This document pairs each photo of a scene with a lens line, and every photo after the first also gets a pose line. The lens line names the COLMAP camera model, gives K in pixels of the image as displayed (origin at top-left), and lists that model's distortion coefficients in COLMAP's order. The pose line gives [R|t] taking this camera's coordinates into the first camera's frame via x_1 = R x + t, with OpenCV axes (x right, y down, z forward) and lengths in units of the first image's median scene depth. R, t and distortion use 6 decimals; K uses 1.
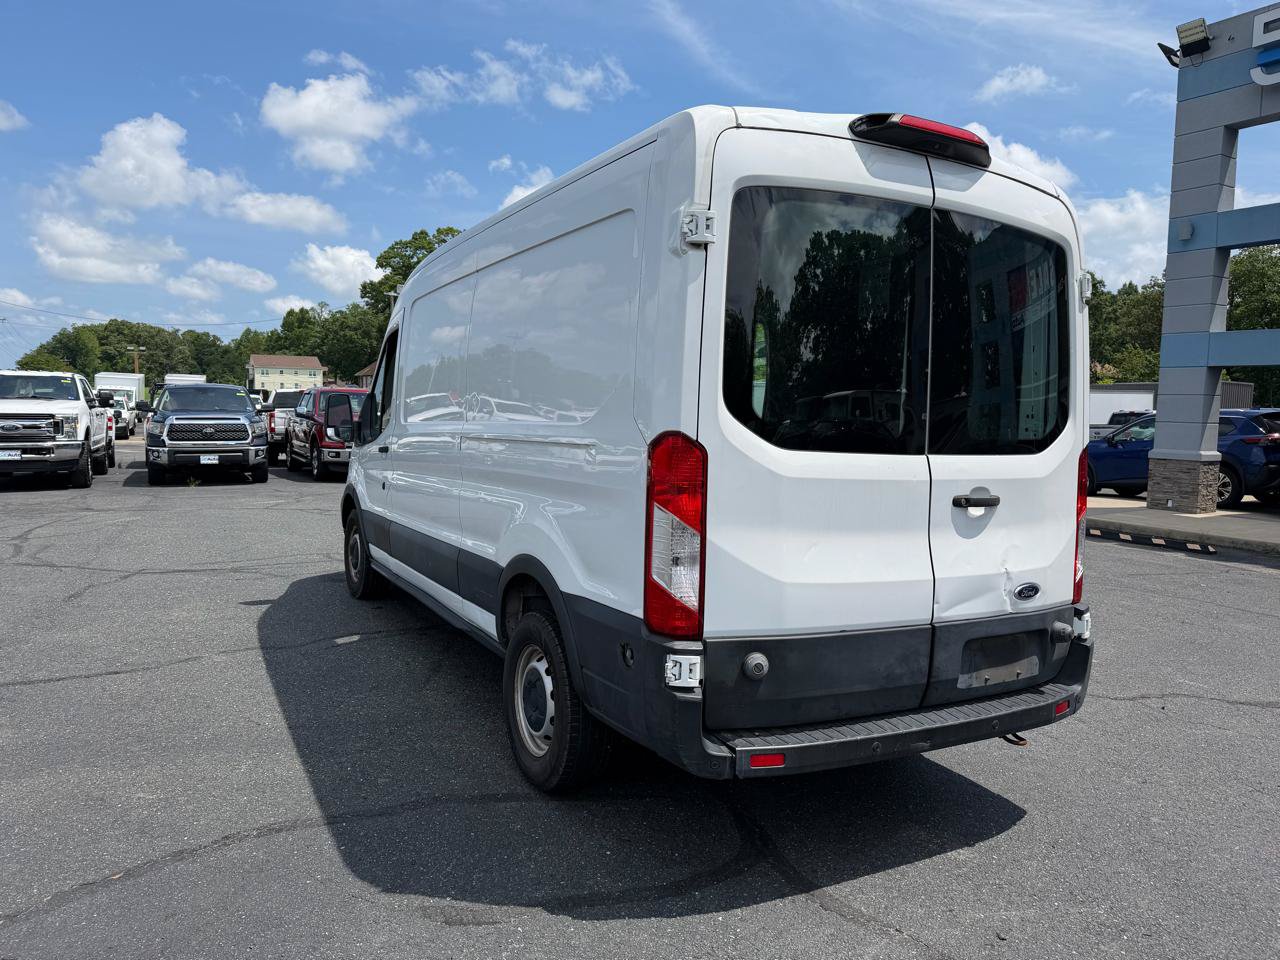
lens RADIAL K [[906.6, 0, 645.8], [0, 906.6, 475.7], [0, 0, 1]] dist [0.009093, -0.016398]
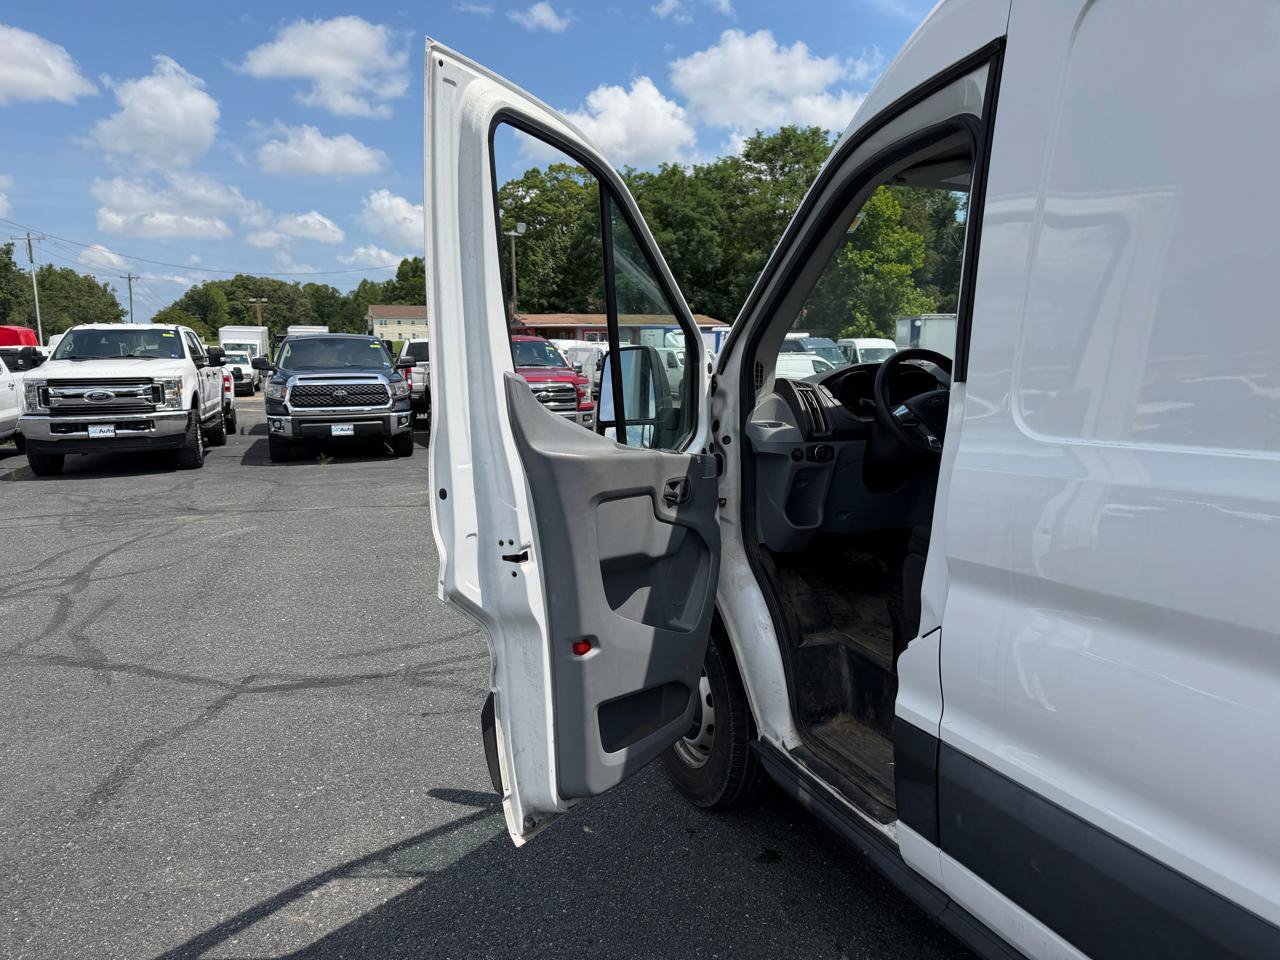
lens RADIAL K [[896.1, 0, 640.0], [0, 896.1, 480.0], [0, 0, 1]] dist [0.070664, -0.107087]
pose [[0.992389, -0.010402, -0.122705, -0.083273], [0.018959, 0.997452, 0.068777, -0.015526], [0.121677, -0.070580, 0.990057, 0.163500]]
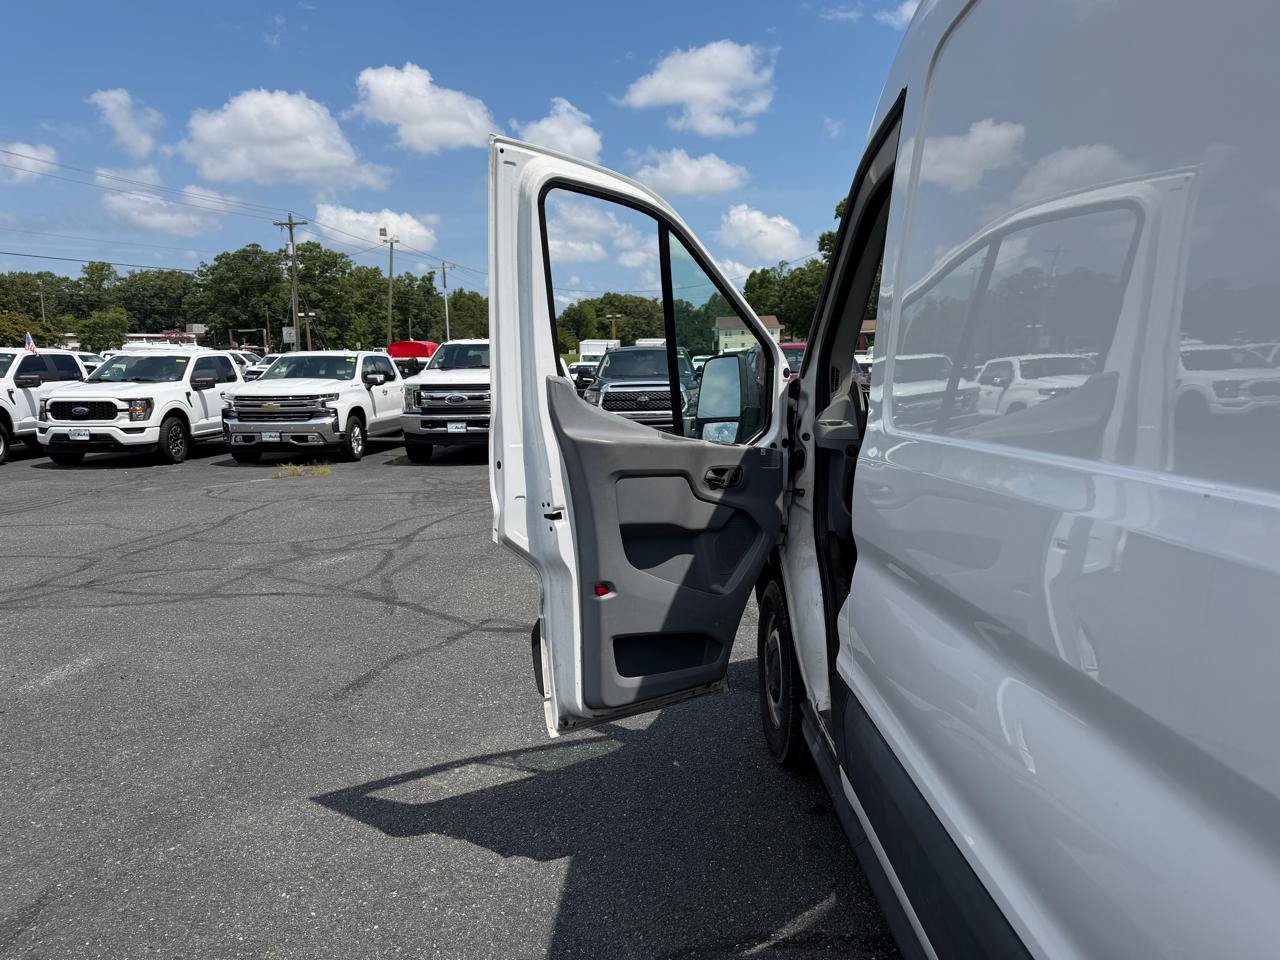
lens RADIAL K [[887.0, 0, 633.1], [0, 887.0, 500.2], [0, 0, 1]] dist [0.088765, -0.164785]
pose [[0.875079, 0.043360, -0.482034, -0.045642], [-0.005493, 0.996804, 0.079692, -0.013471], [0.483949, -0.067089, 0.872521, 0.155546]]
